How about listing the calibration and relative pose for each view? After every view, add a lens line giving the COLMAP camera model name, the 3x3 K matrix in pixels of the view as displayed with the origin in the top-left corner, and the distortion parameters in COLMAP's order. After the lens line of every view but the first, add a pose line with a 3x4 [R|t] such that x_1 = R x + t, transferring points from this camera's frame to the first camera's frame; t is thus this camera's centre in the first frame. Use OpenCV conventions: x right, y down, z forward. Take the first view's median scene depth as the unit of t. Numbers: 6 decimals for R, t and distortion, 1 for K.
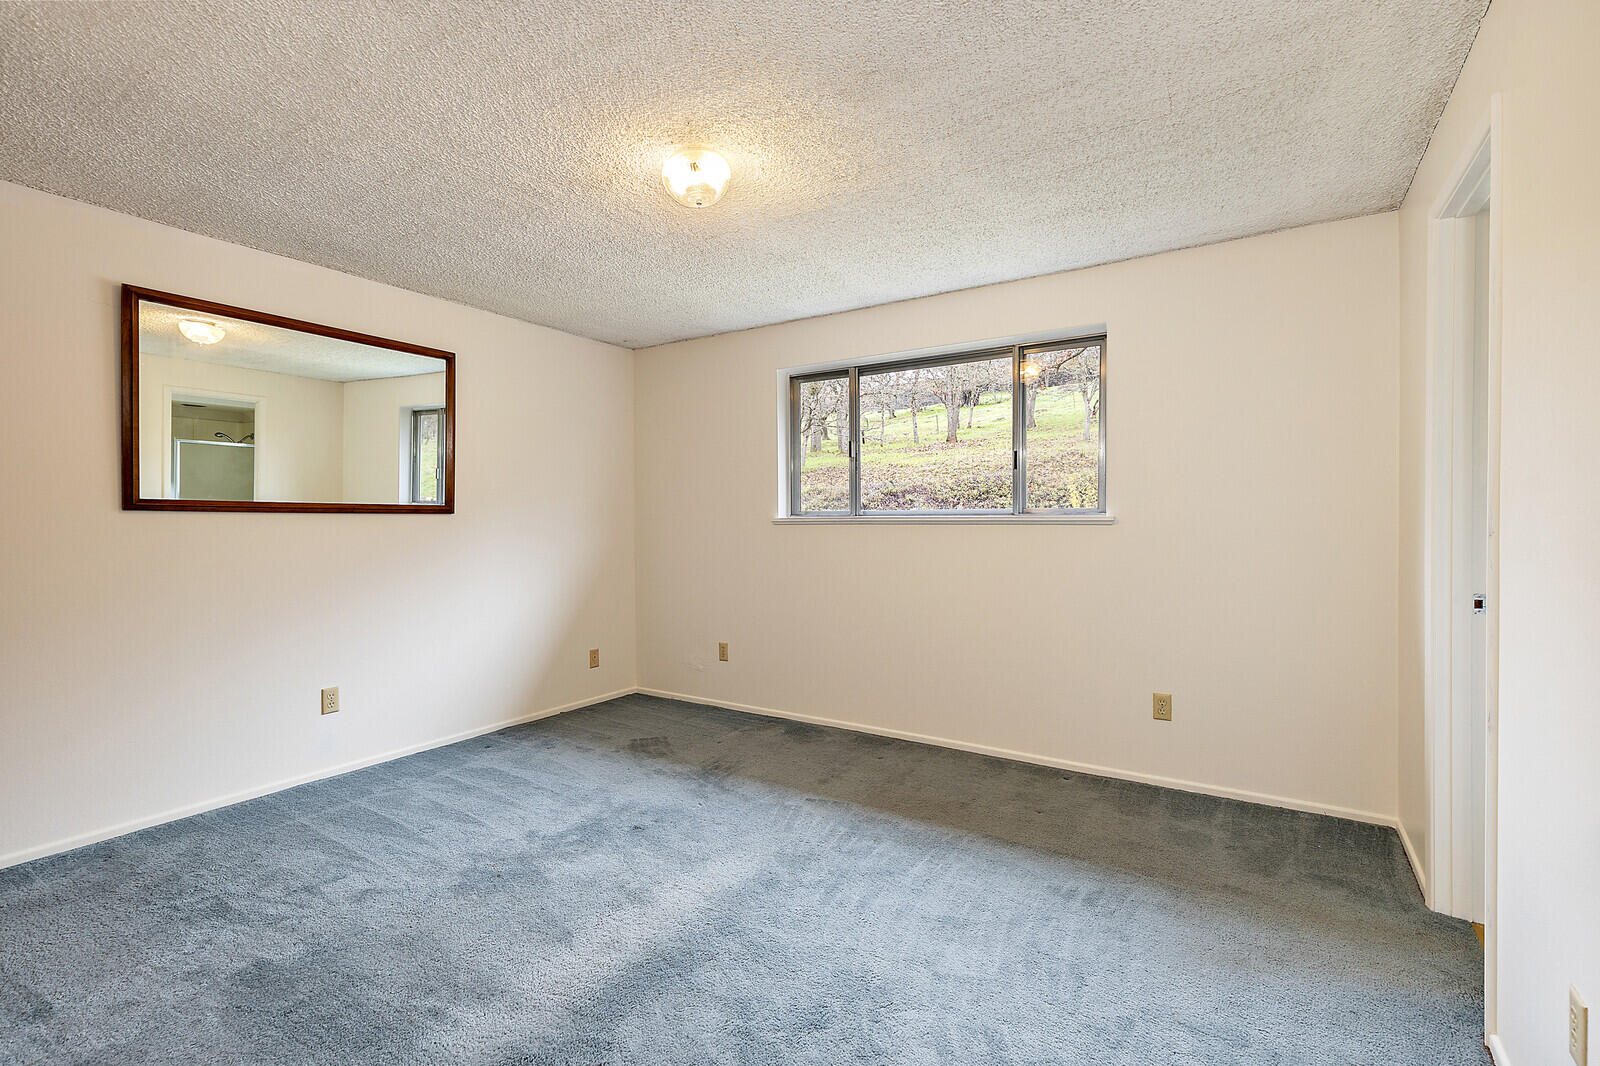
lens RADIAL K [[724.9, 0, 794.8], [0, 724.9, 528.8], [0, 0, 1]] dist [0.005347, 0.000098]
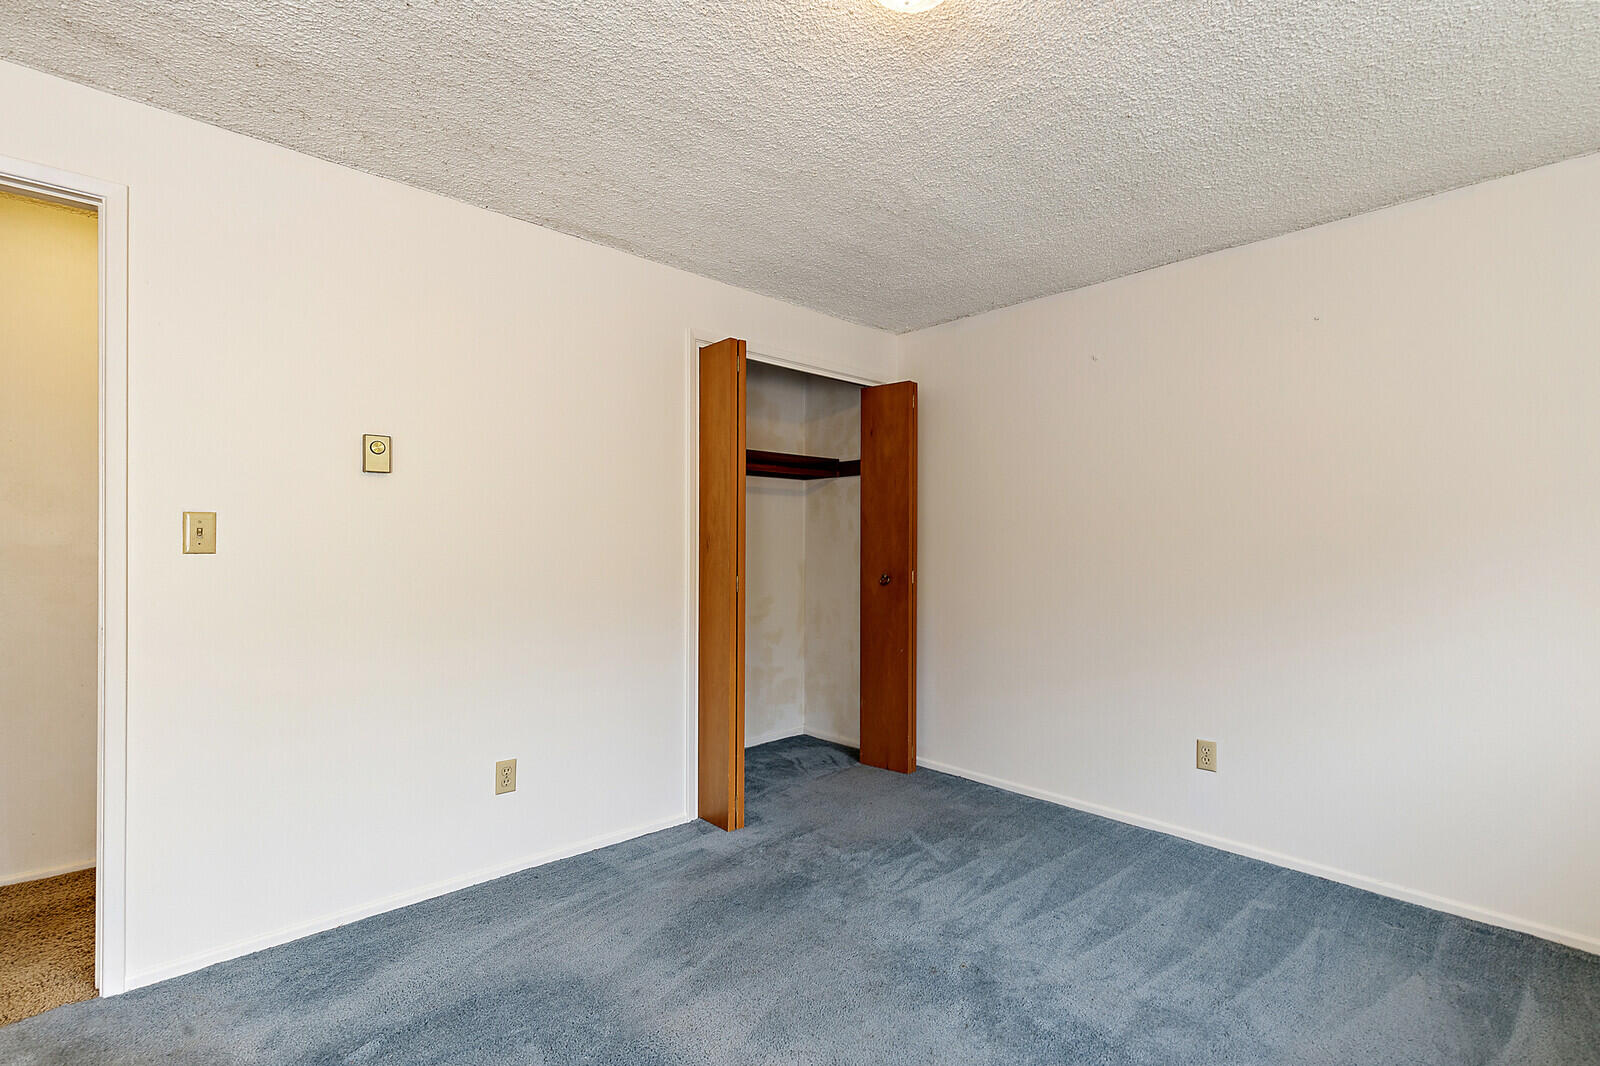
lens RADIAL K [[724.9, 0, 794.6], [0, 724.9, 535.5], [0, 0, 1]] dist [0.005347, 0.000098]
pose [[-0.266104, -0.011280, -0.963878, 0.376467], [-0.004123, 0.999936, -0.010564, -0.015935], [0.963935, 0.001163, -0.266134, 0.880565]]
